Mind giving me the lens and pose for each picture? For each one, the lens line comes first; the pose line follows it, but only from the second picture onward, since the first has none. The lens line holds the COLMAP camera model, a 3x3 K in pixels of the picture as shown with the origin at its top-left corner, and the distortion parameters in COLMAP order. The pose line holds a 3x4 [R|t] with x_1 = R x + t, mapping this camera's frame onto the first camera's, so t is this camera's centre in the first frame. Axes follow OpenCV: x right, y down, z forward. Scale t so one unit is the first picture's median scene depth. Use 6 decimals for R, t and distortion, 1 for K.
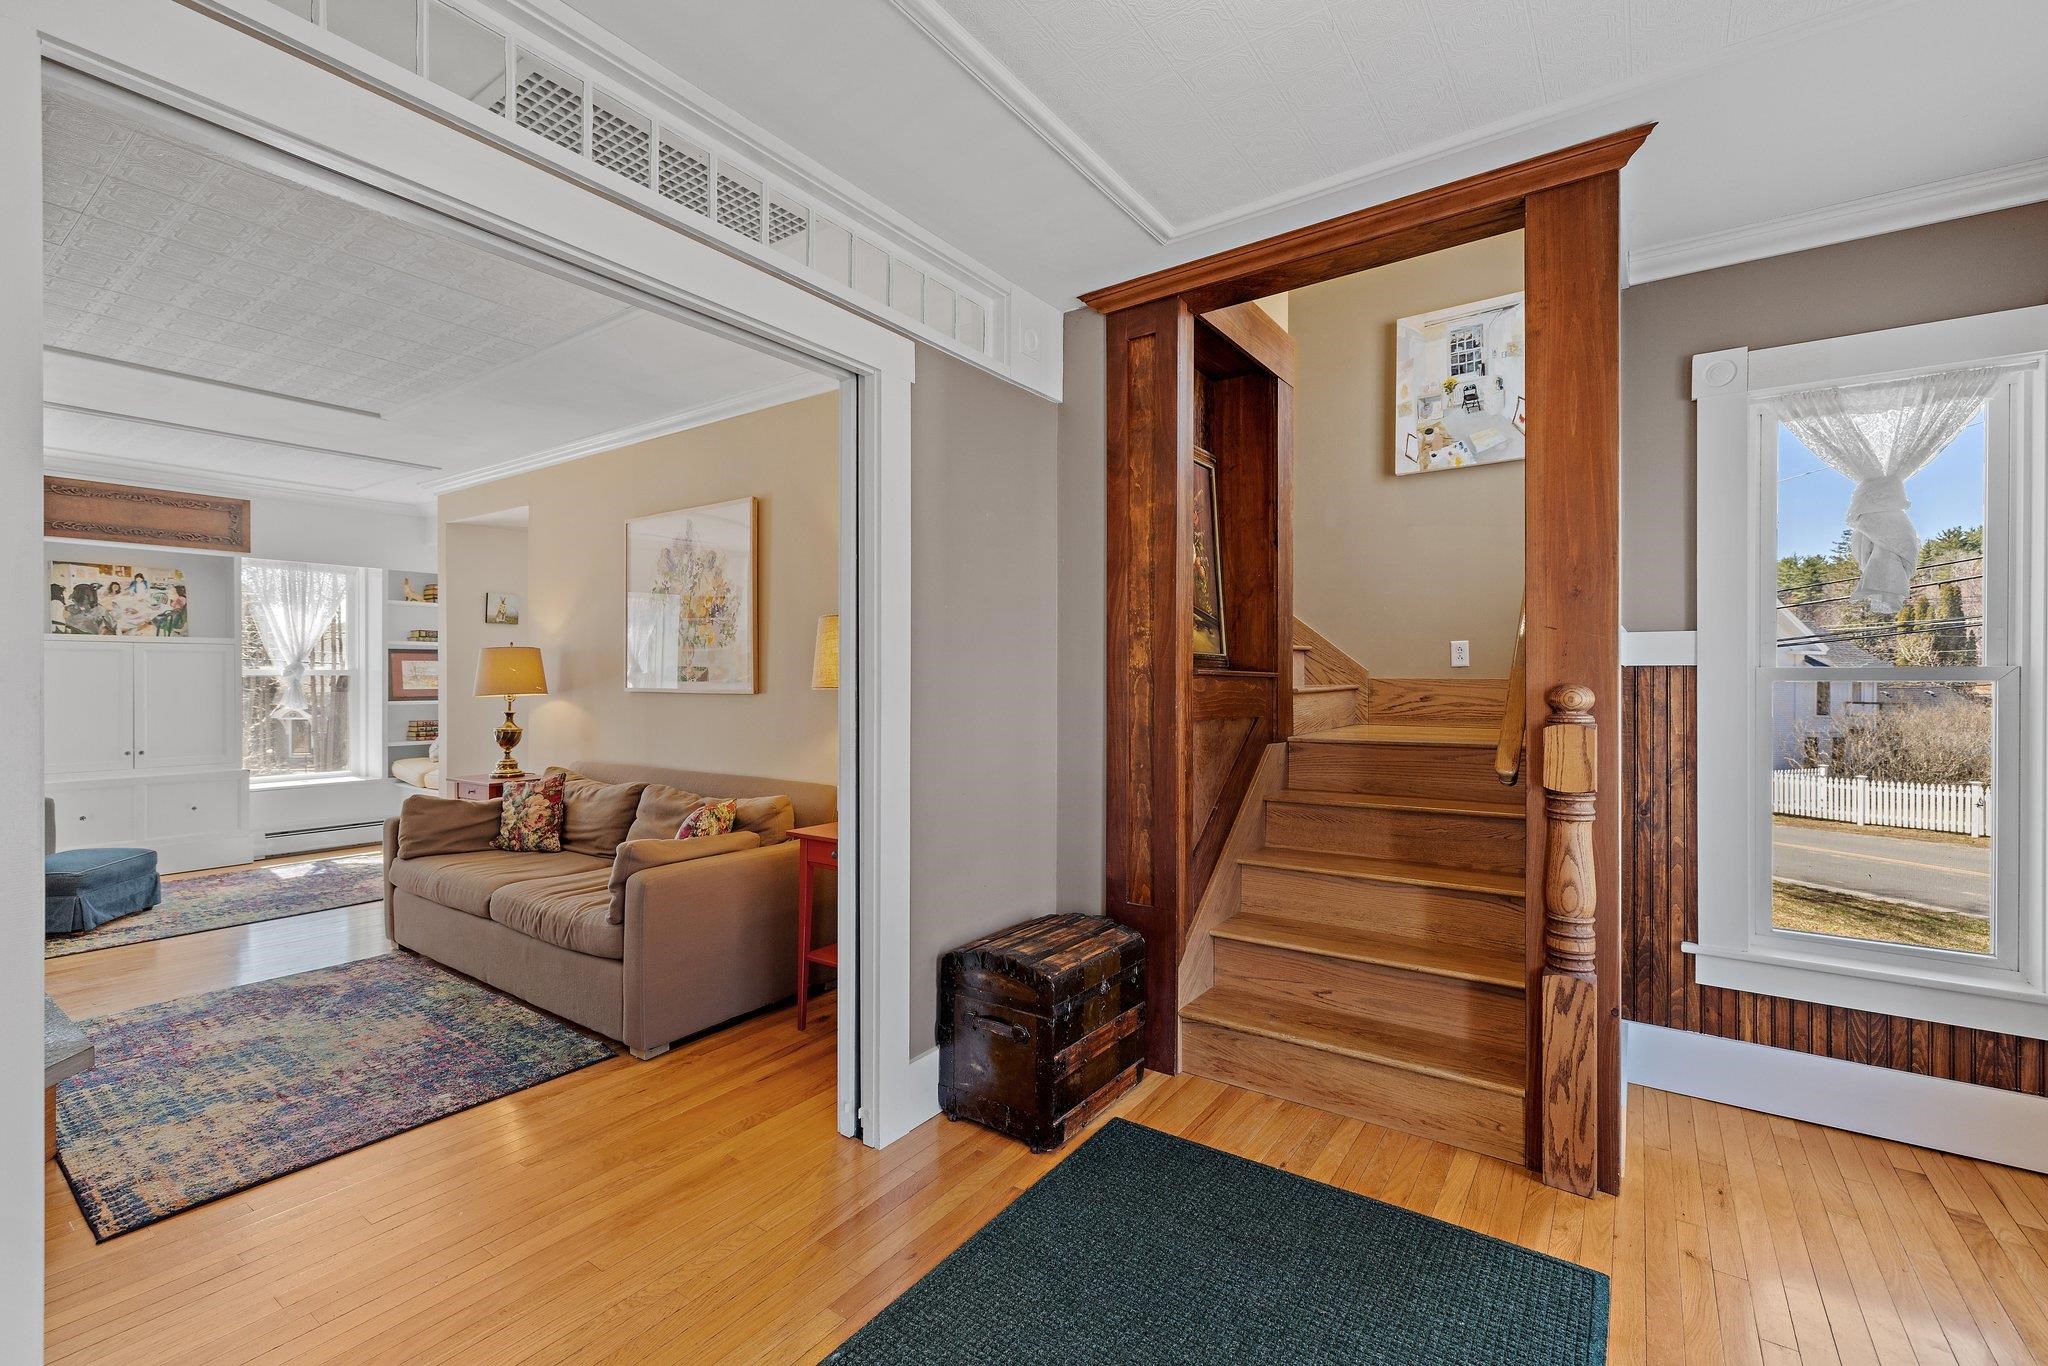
lens RADIAL K [[883.3, 0, 1007.9], [0, 883.3, 684.2], [0, 0, 1]] dist [-0.001528, 0.001081]
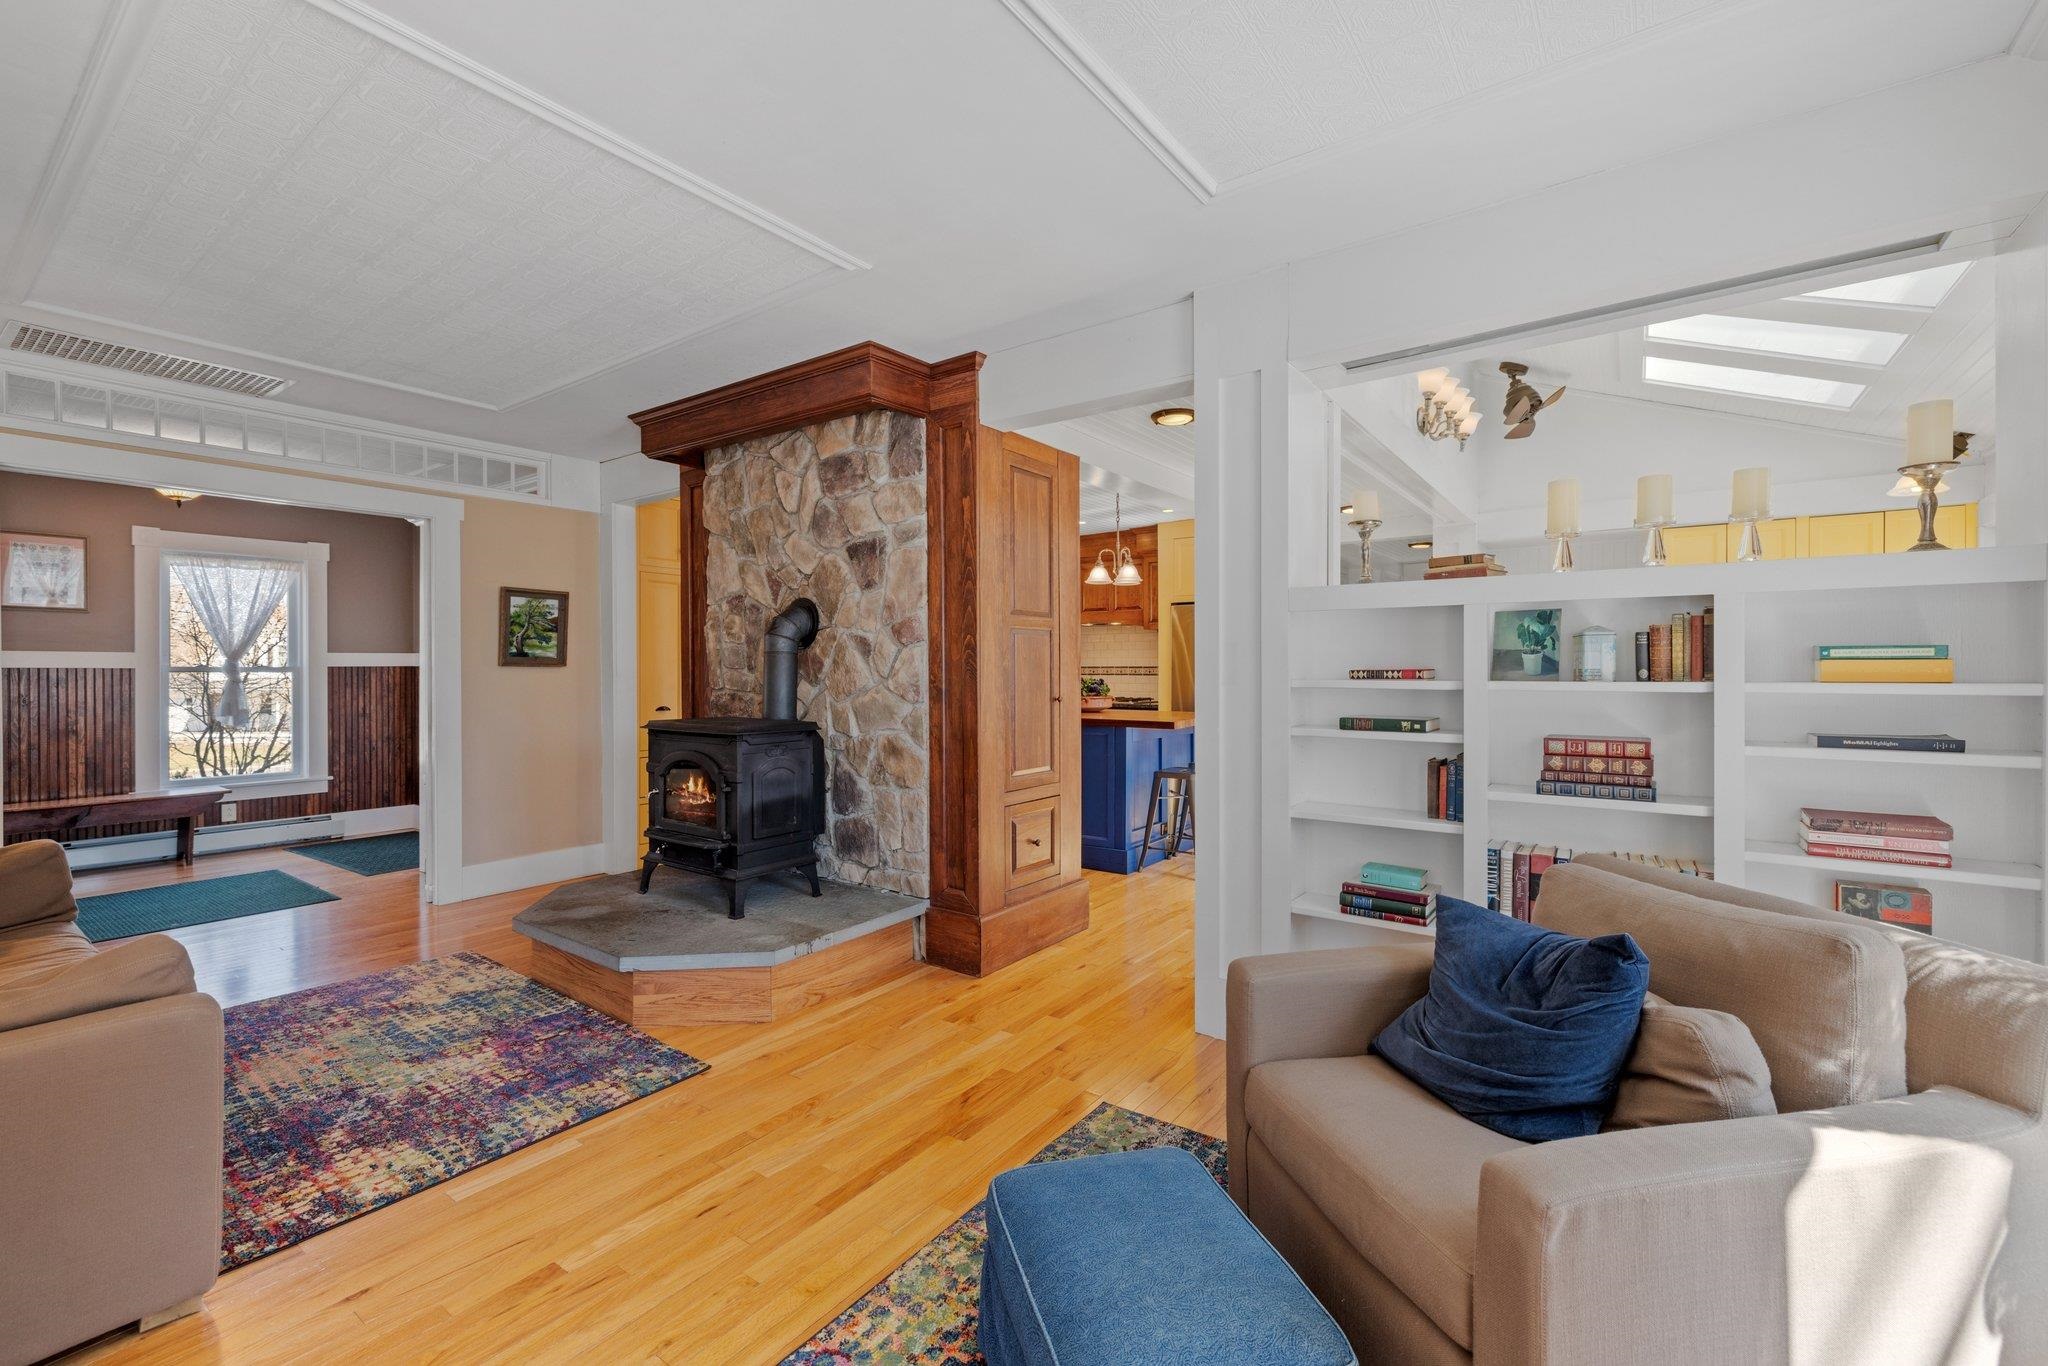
lens RADIAL K [[883.3, 0, 1024.7], [0, 883.3, 670.9], [0, 0, 1]] dist [-0.001528, 0.001081]
pose [[-0.999904, 0.001264, 0.013784, -1.474861], [0.001385, 0.999961, 0.008776, -0.014646], [-0.013772, 0.008794, -0.999866, 1.900040]]
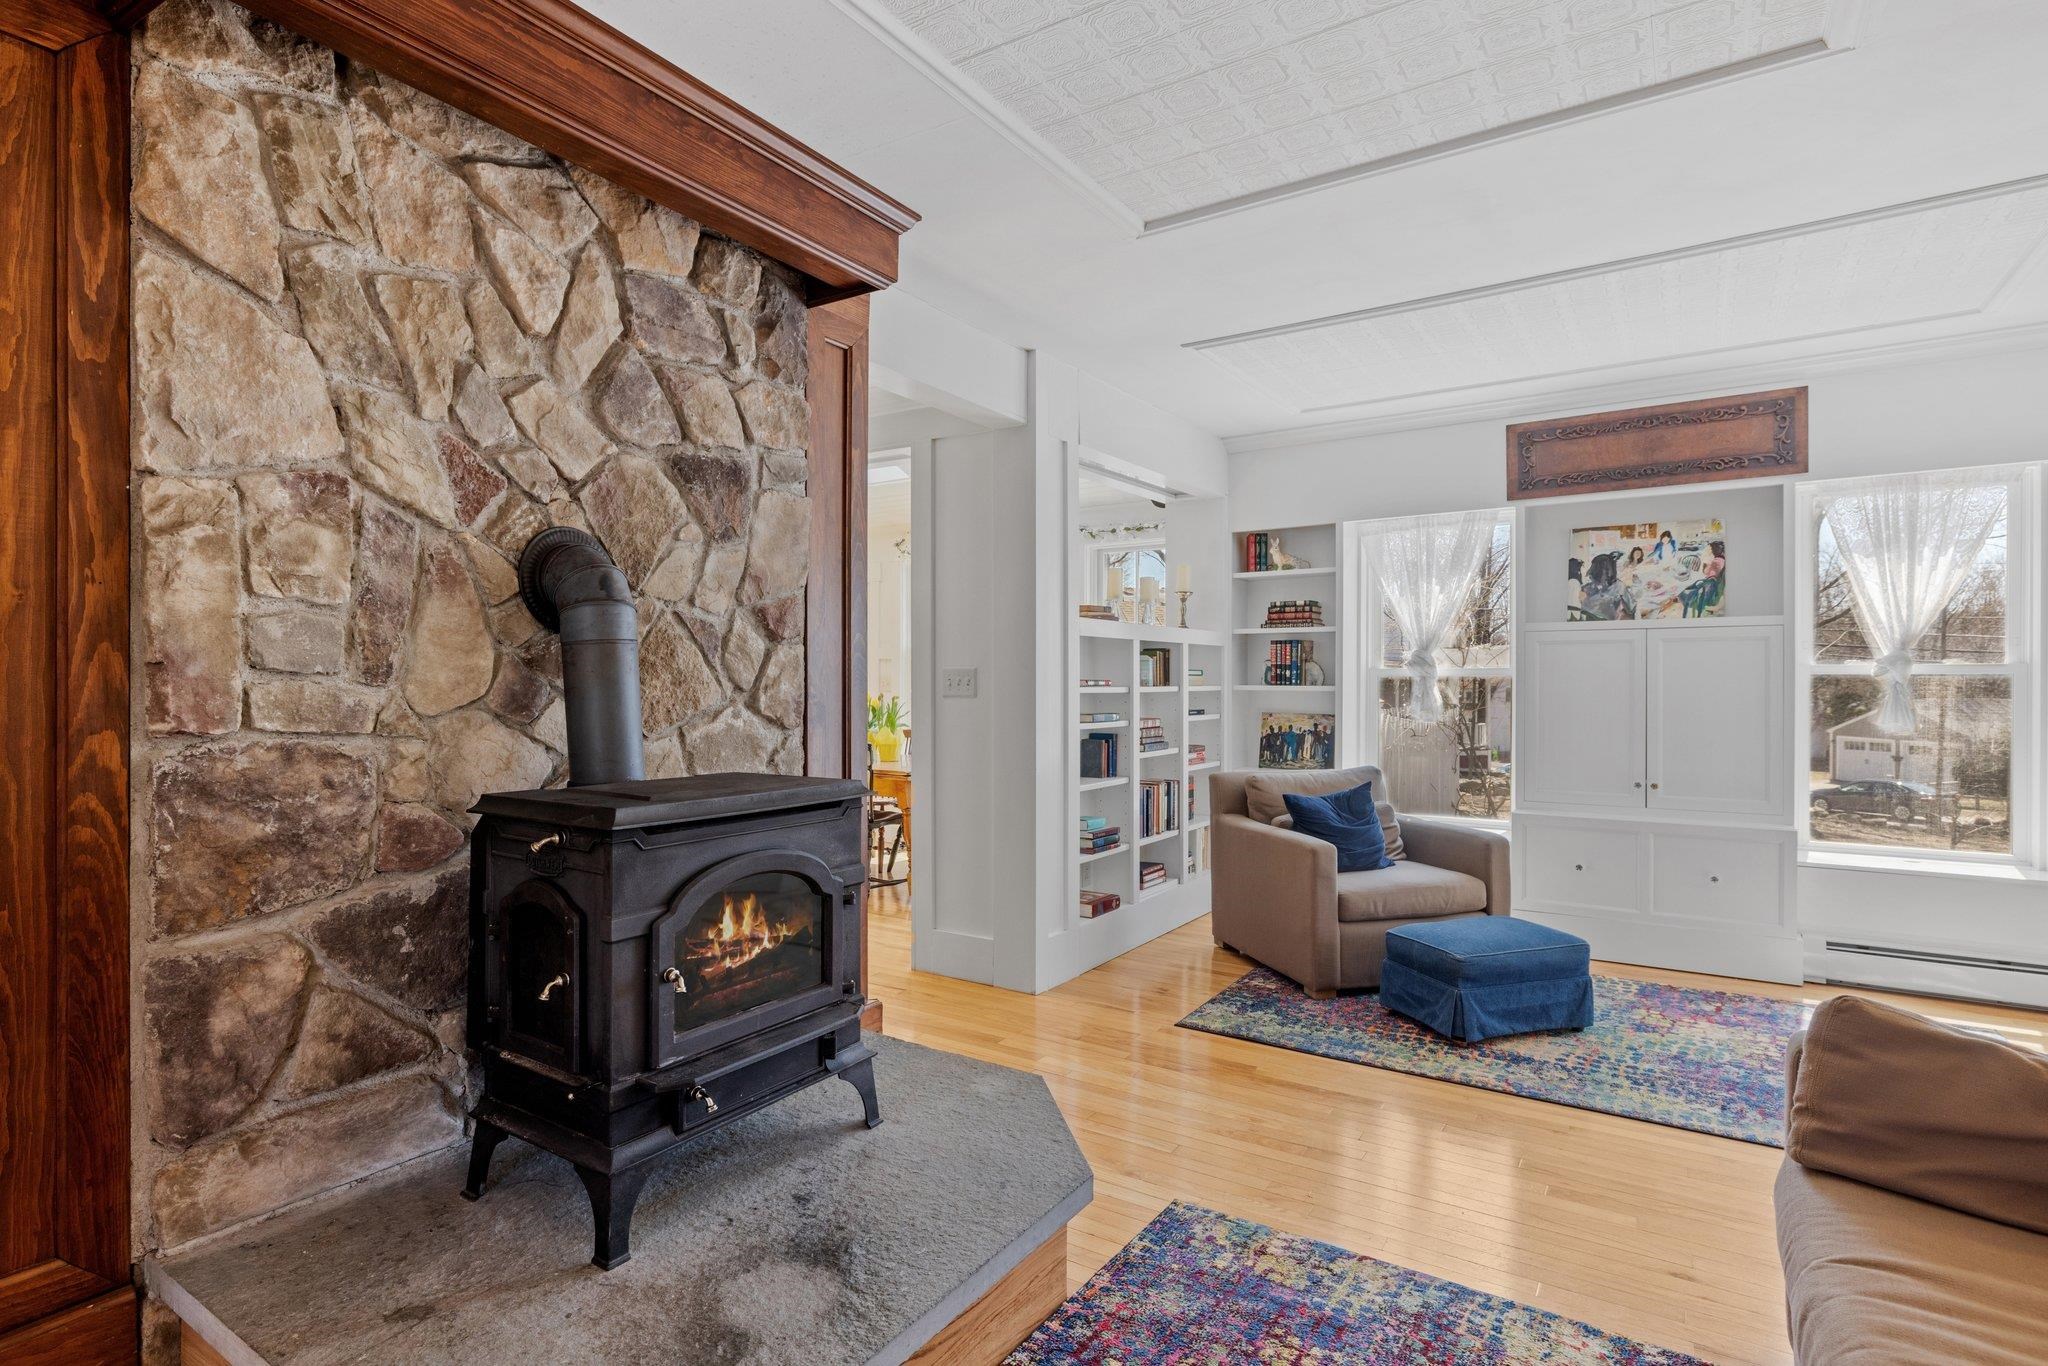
lens RADIAL K [[1040.4, 0, 1016.1], [0, 1040.4, 679.5], [0, 0, 1]] dist [0.001673, 0.000137]
pose [[0.047264, -0.002550, -0.998879, -0.333388], [-0.005178, 0.999983, -0.002798, -0.003137], [0.998869, 0.005305, 0.047250, 0.835443]]
